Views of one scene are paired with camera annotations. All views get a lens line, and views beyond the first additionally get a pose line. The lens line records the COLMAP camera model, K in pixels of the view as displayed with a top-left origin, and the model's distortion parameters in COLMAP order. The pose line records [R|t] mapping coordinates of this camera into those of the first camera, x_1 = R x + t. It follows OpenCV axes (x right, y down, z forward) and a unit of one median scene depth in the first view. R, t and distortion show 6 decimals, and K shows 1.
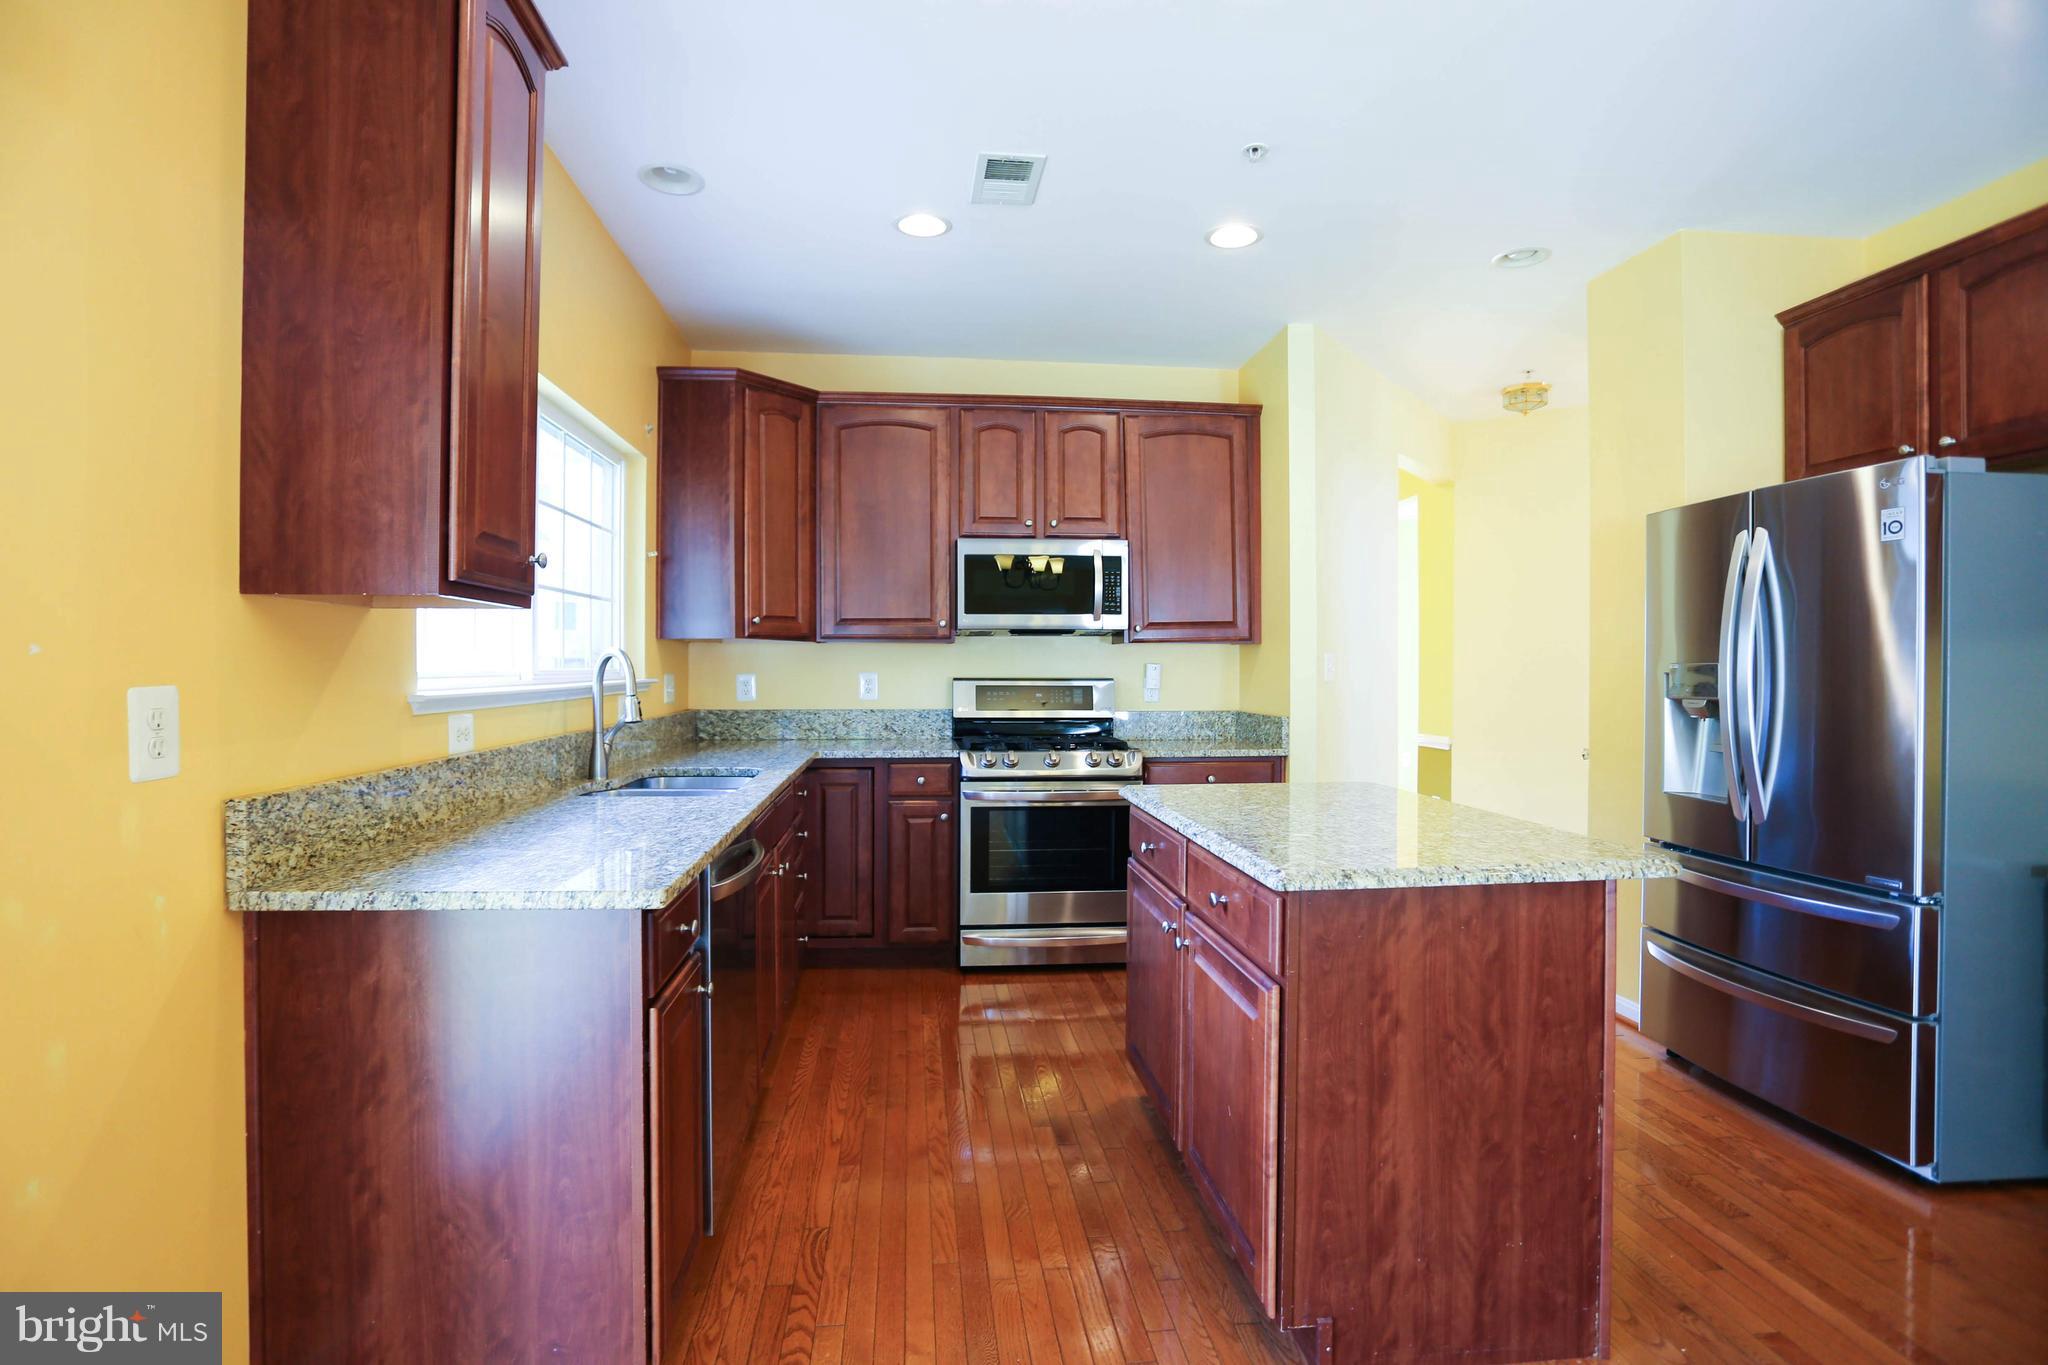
lens RADIAL K [[1000.0, 0, 1011.7], [0, 1000.0, 682.1], [0, 0, 1]] dist [-0.030406, 0.001447]
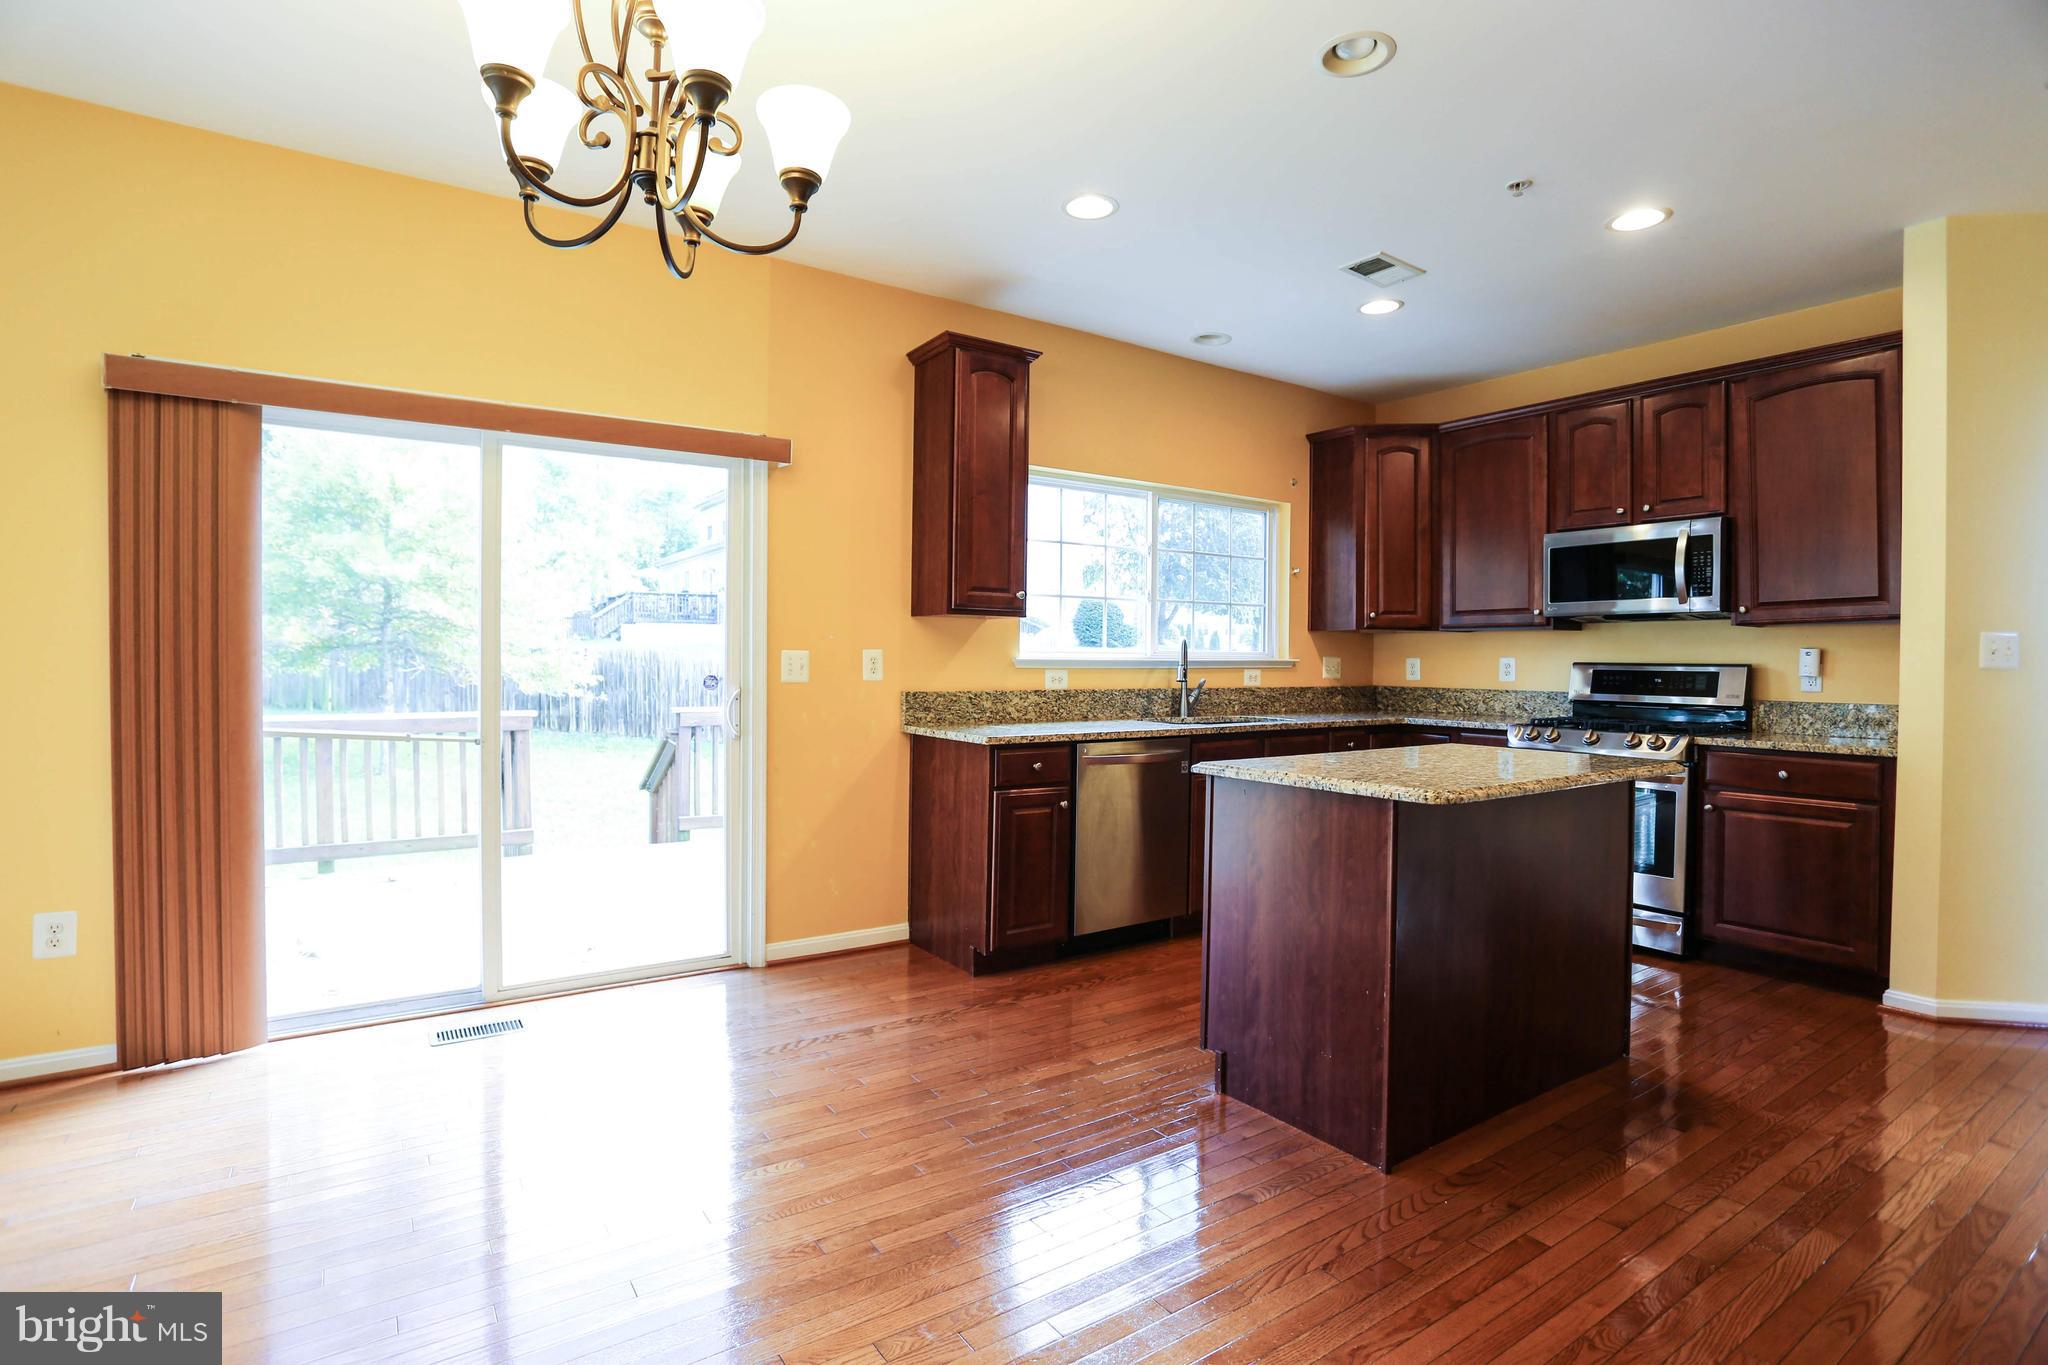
lens RADIAL K [[1000.0, 0, 1033.2], [0, 1000.0, 675.3], [0, 0, 1]] dist [-0.030406, 0.001447]
pose [[0.493692, 0.017649, -0.869458, 1.264152], [-0.021910, 0.999729, 0.007852, 0.030648], [0.869361, 0.015174, 0.493945, -0.046955]]
